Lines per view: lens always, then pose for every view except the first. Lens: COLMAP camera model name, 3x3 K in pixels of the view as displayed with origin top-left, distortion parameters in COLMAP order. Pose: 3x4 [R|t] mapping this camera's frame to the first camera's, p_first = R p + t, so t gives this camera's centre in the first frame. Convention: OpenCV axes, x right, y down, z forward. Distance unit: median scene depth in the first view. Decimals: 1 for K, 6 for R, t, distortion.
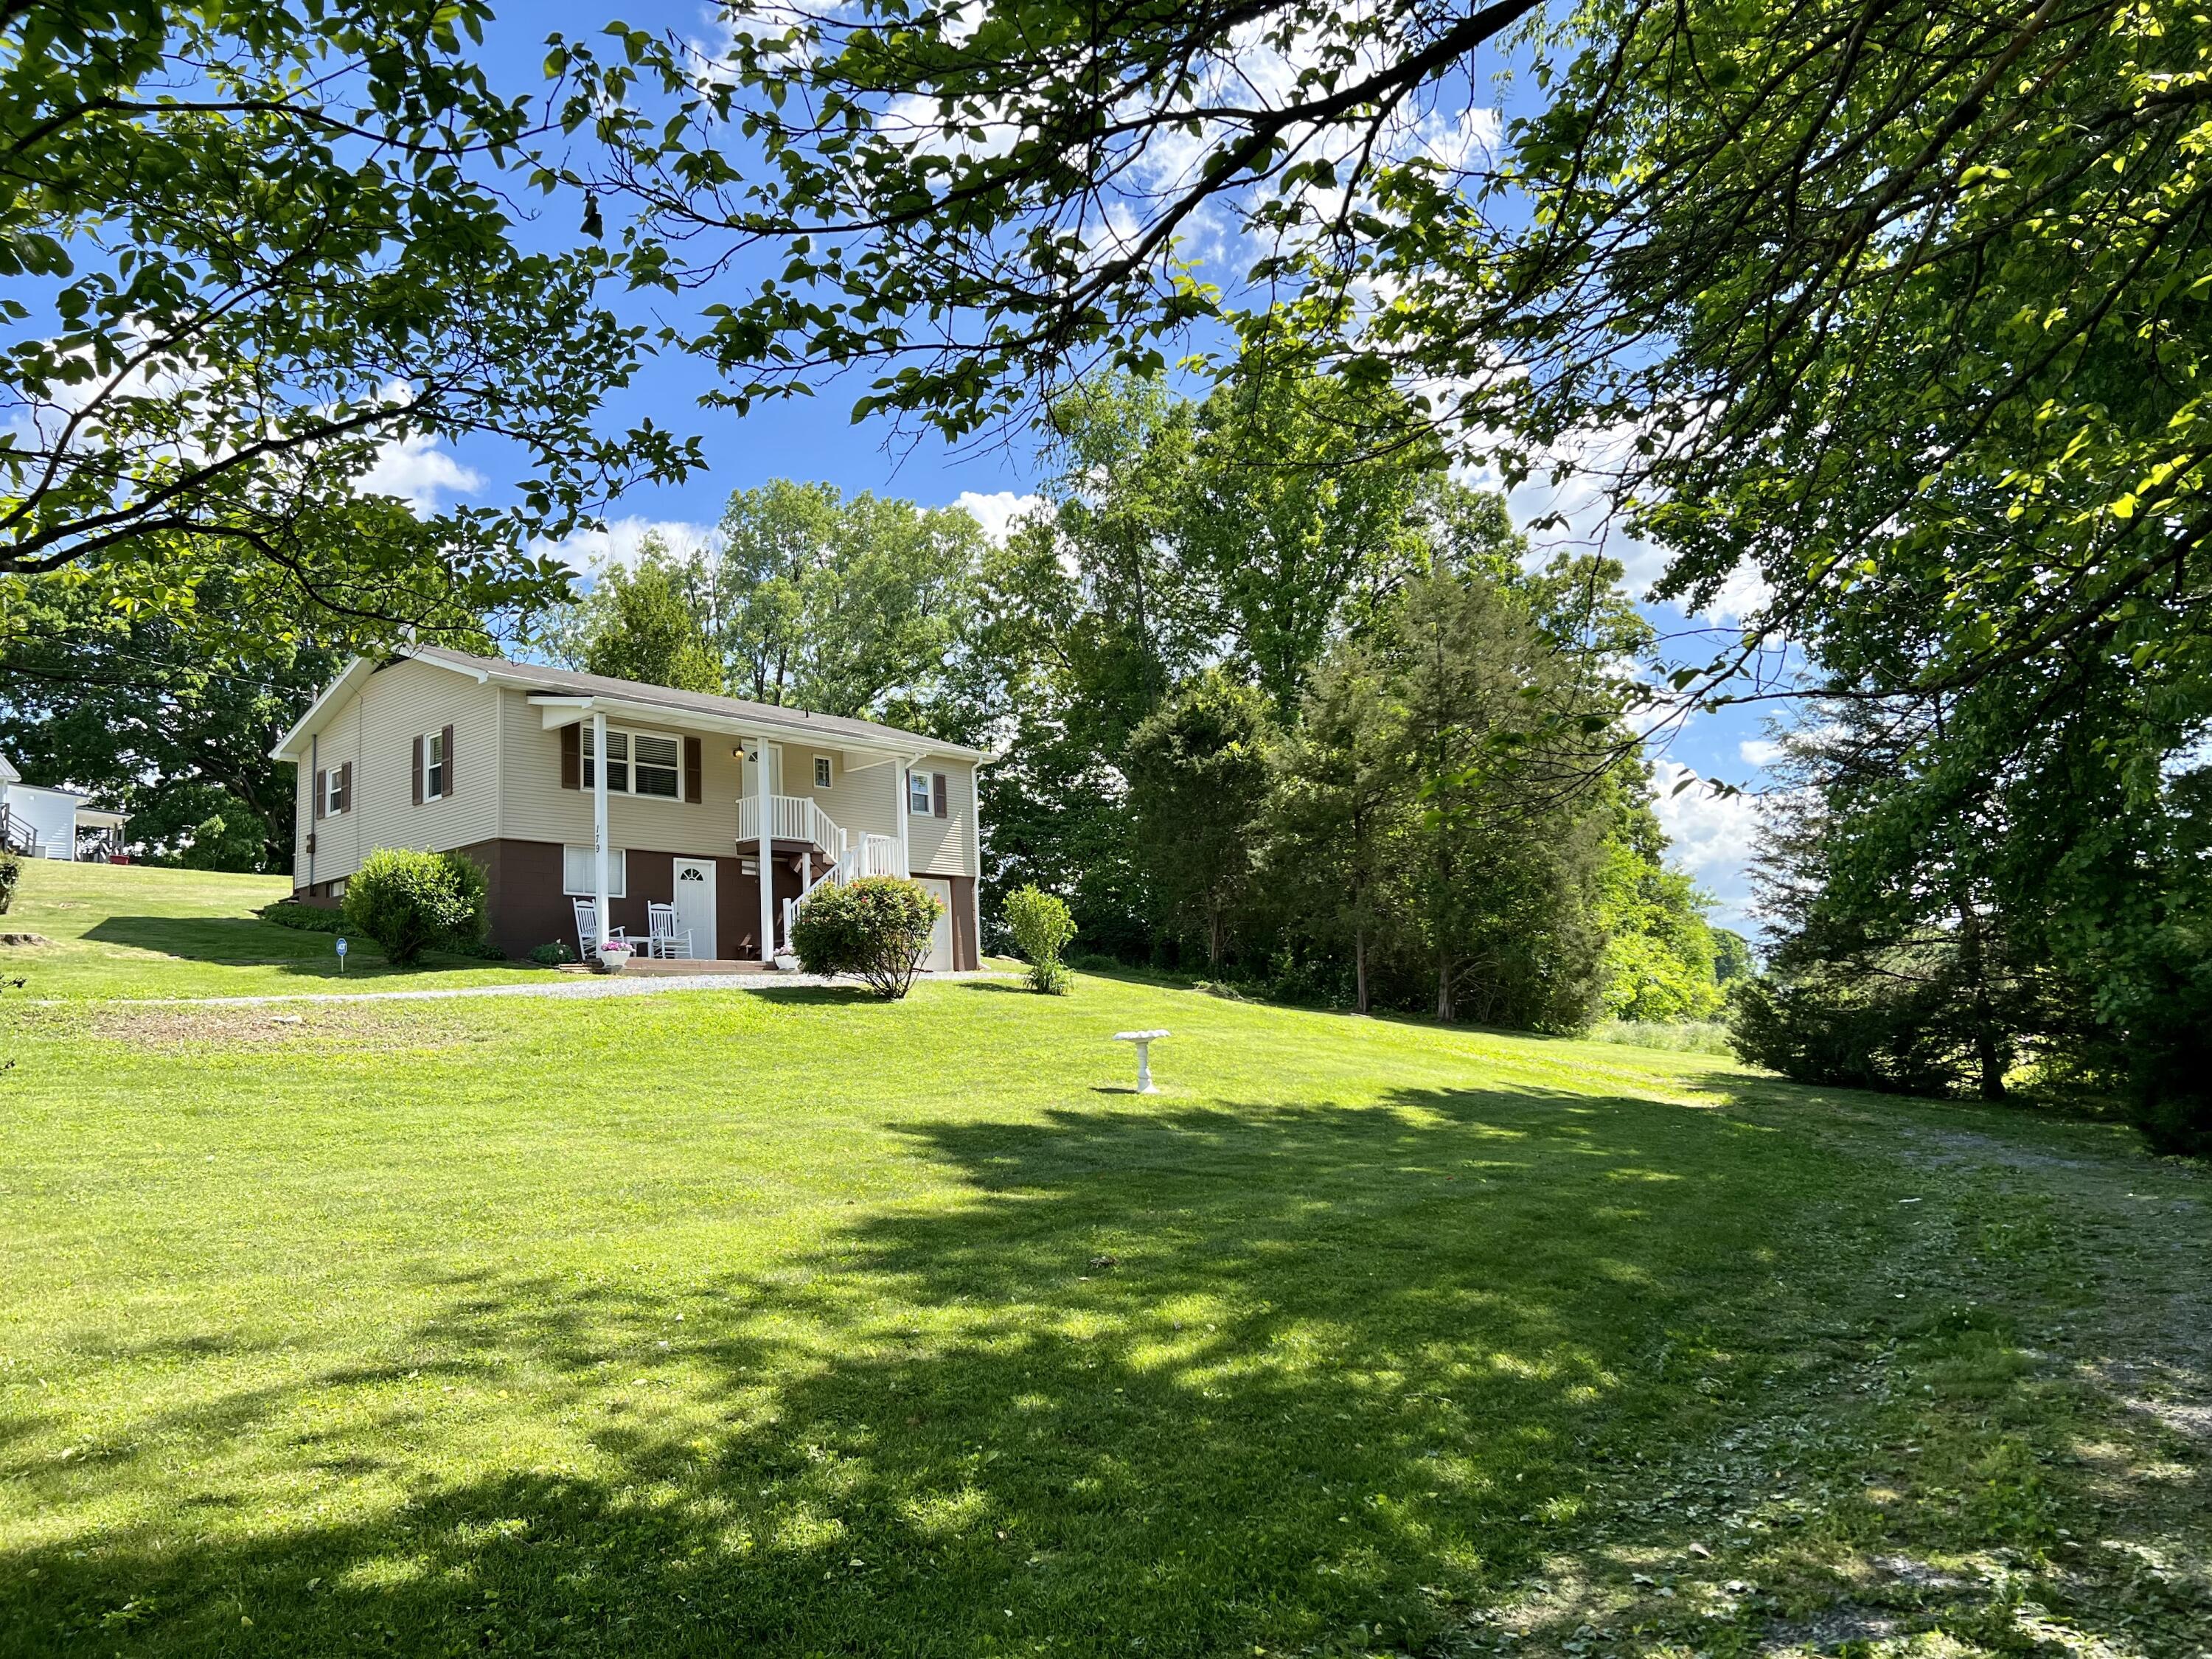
lens RADIAL K [[1685.3, 0, 1175.2], [0, 1685.3, 834.9], [0, 0, 1]] dist [-0.007104, -0.004953]
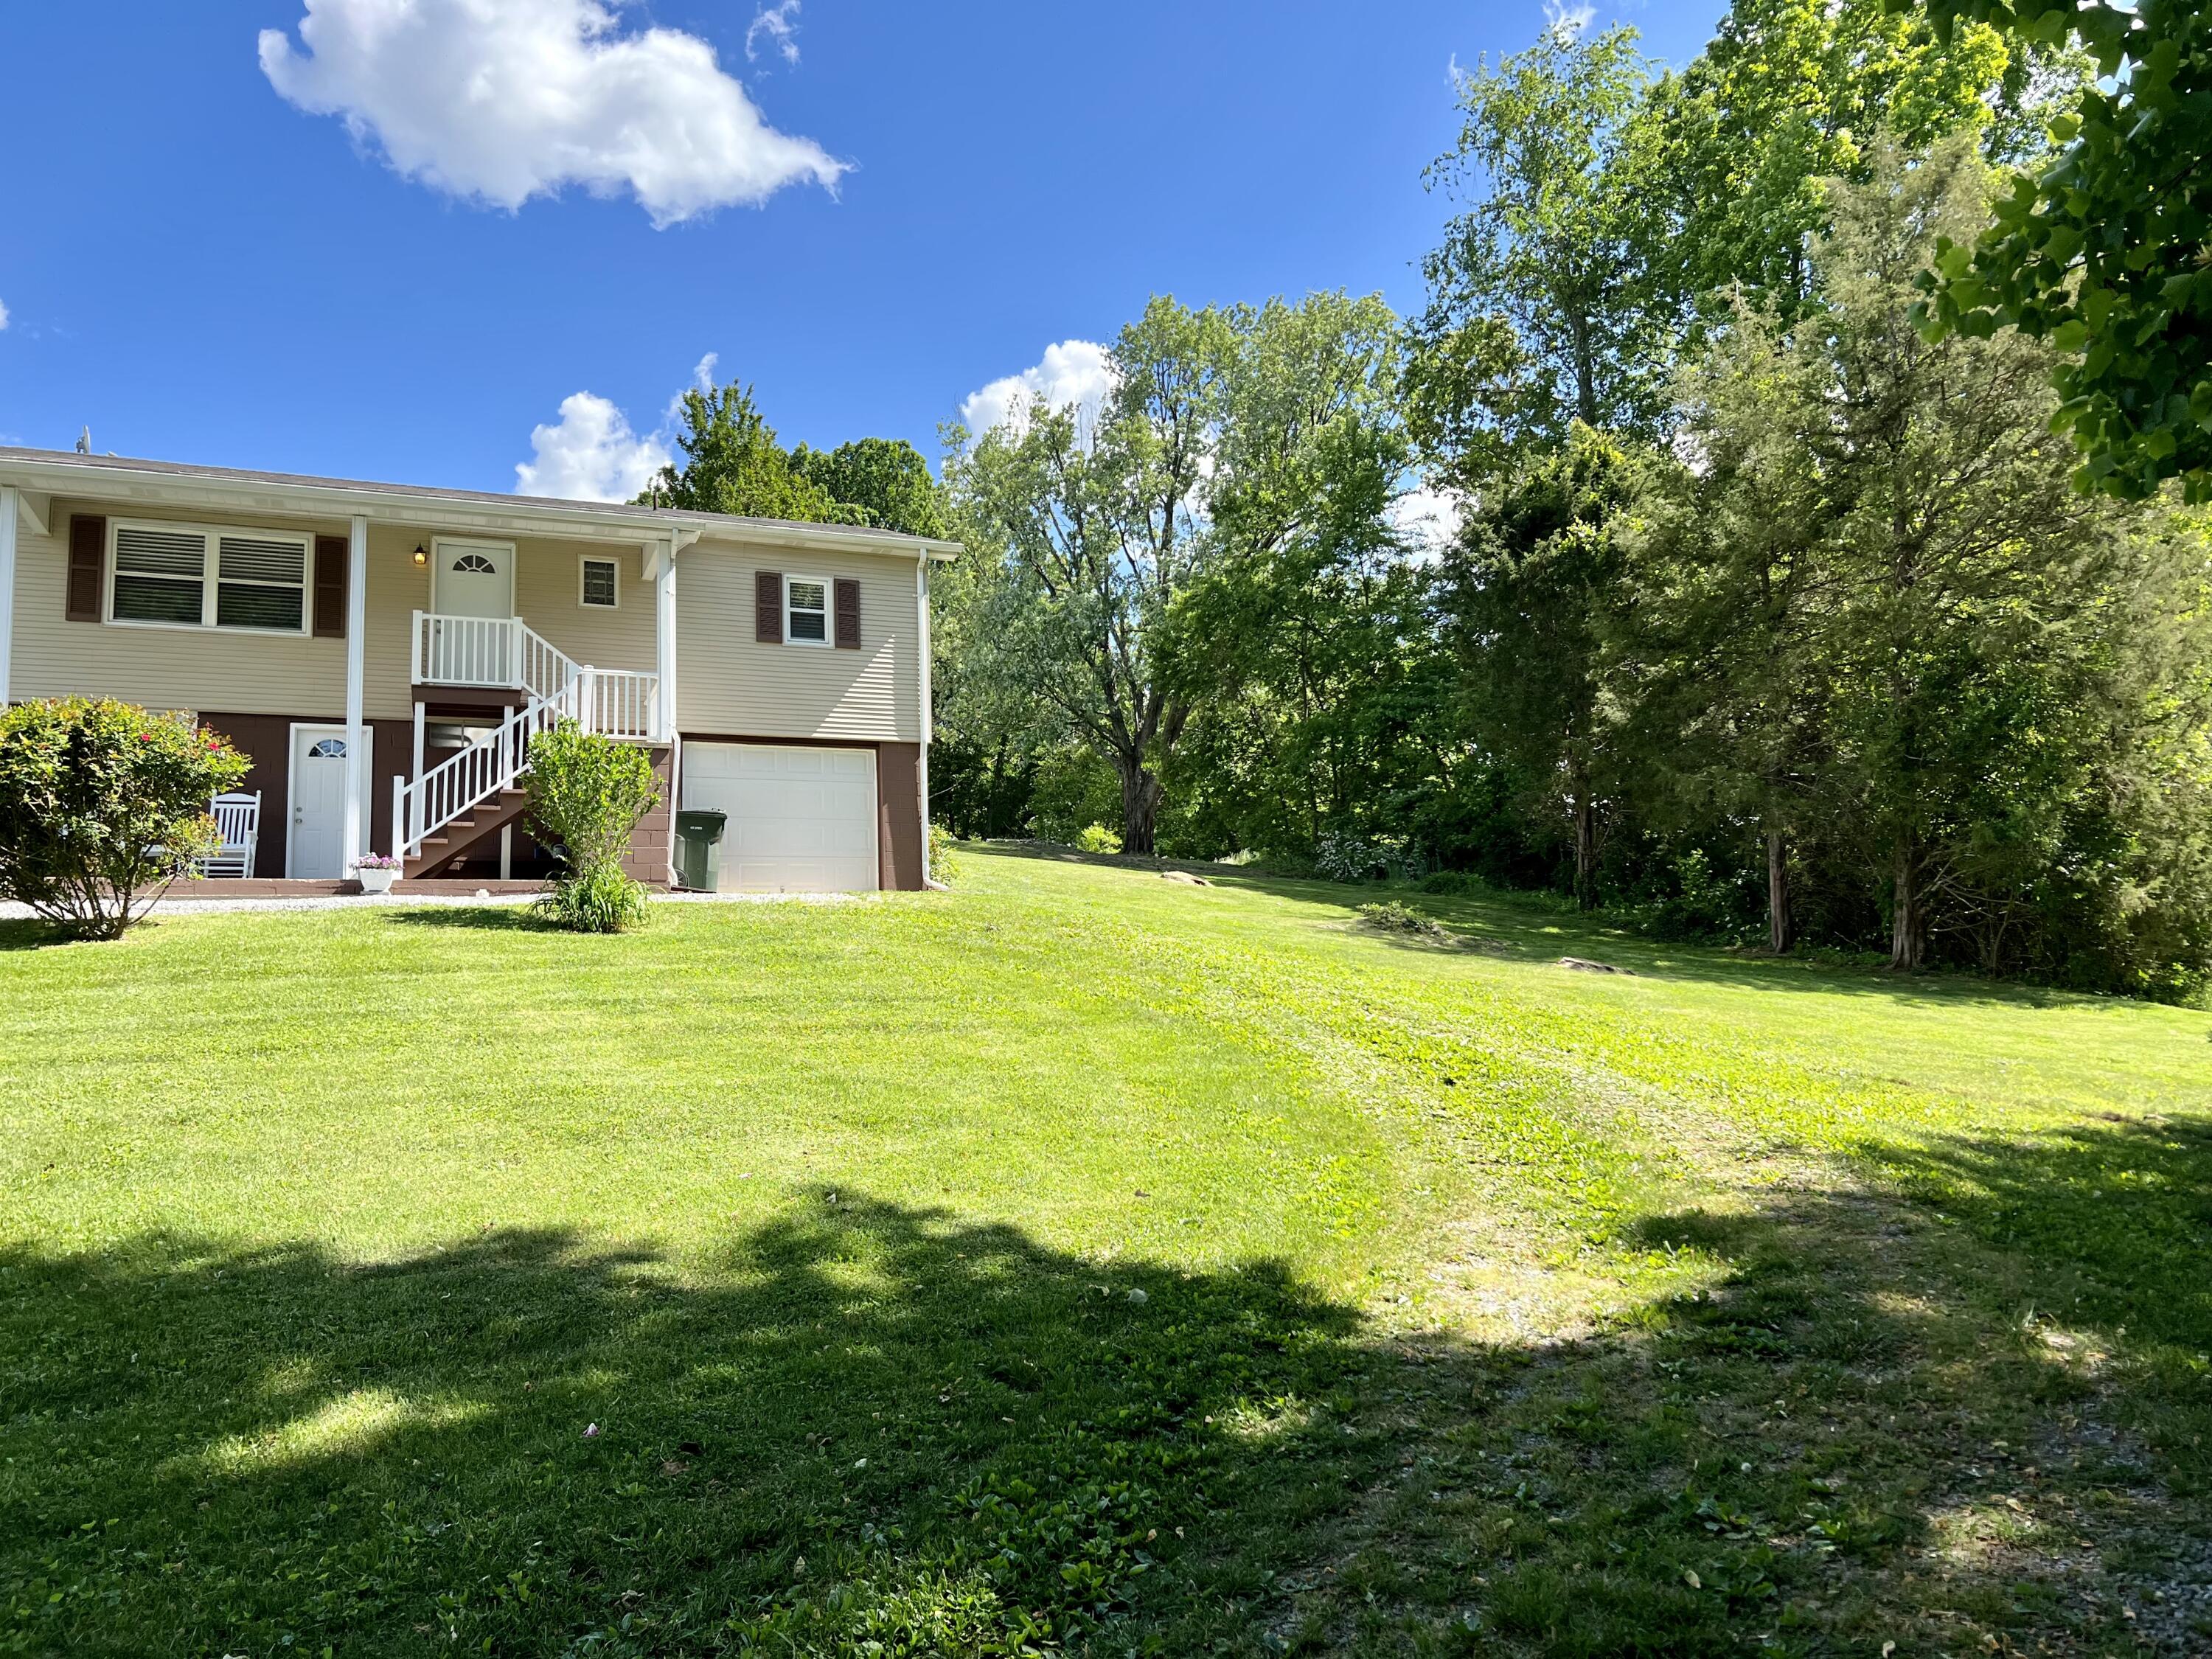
lens RADIAL K [[1672.1, 0, 1105.4], [0, 1672.1, 841.6], [0, 0, 1]] dist [0.101156, -0.122660]
pose [[0.876305, -0.033080, -0.480620, 0.283500], [0.055008, 0.997986, 0.031606, 0.054811], [0.478606, -0.054135, 0.876359, 0.570726]]
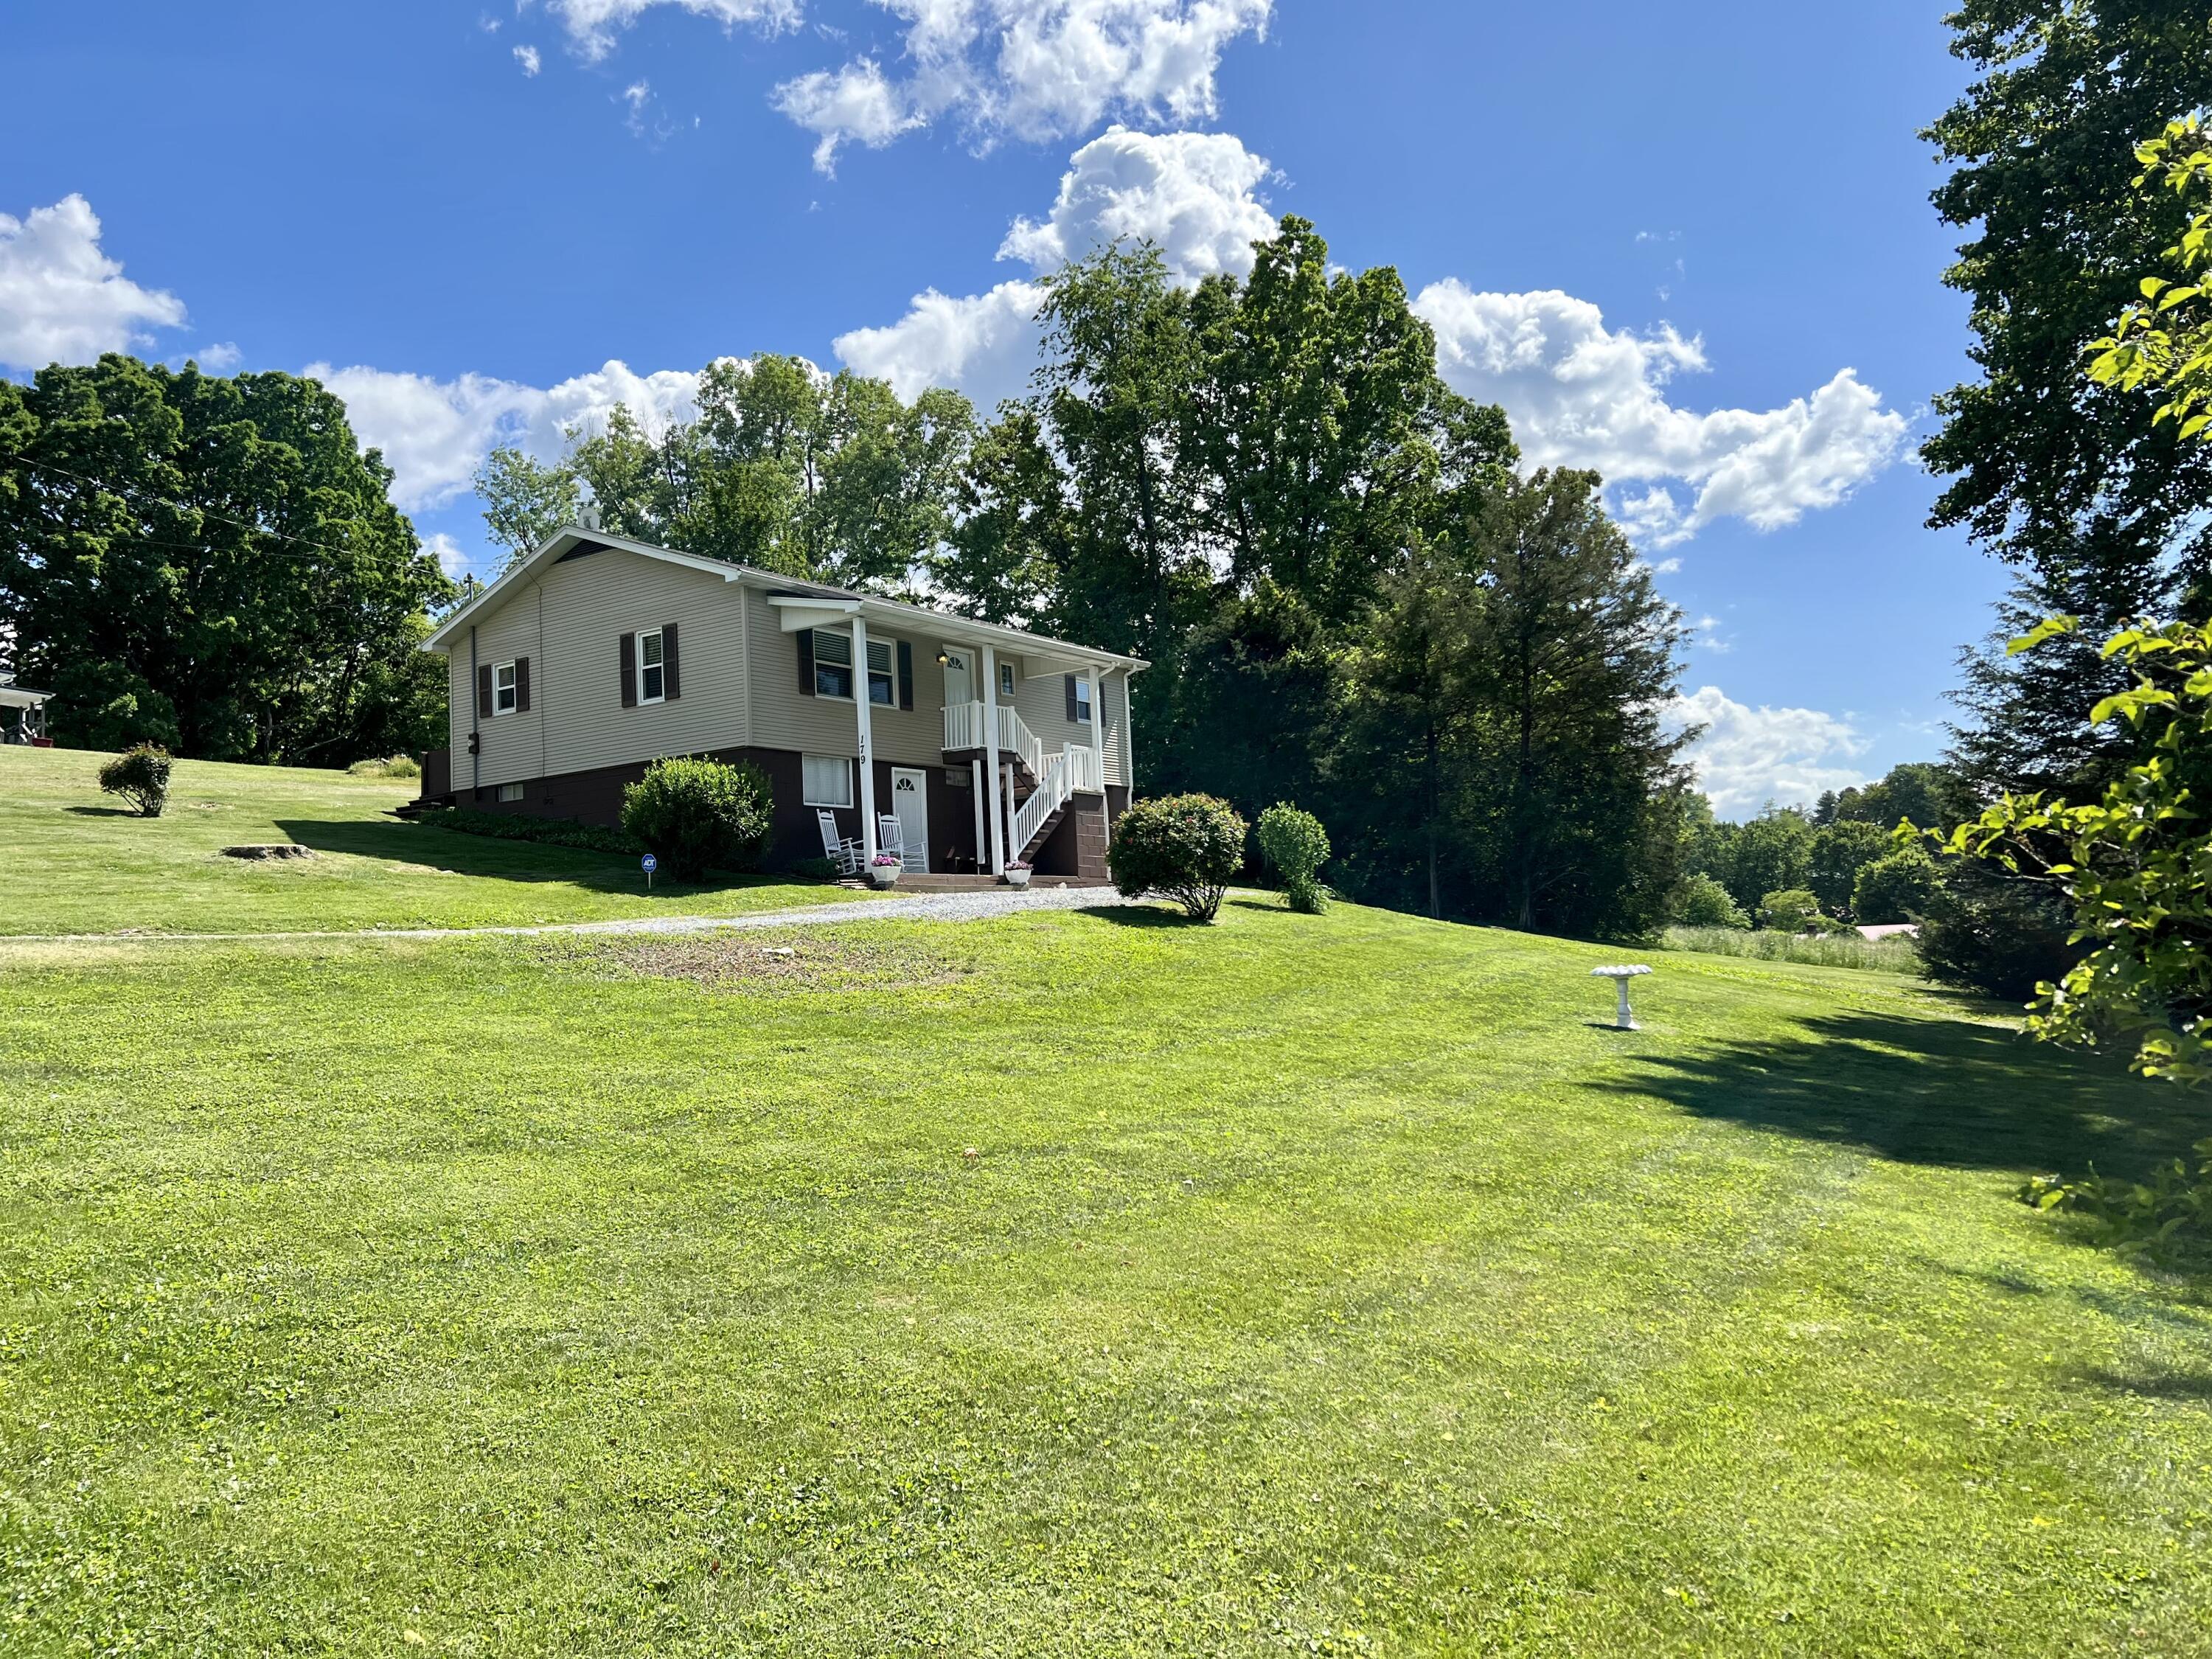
lens RADIAL K [[1672.1, 0, 1105.4], [0, 1672.1, 841.6], [0, 0, 1]] dist [0.101156, -0.122660]
pose [[0.996347, 0.012184, 0.084523, -0.253480], [-0.018151, 0.997368, 0.070193, -0.013381], [-0.083445, -0.071471, 0.993946, 0.026675]]
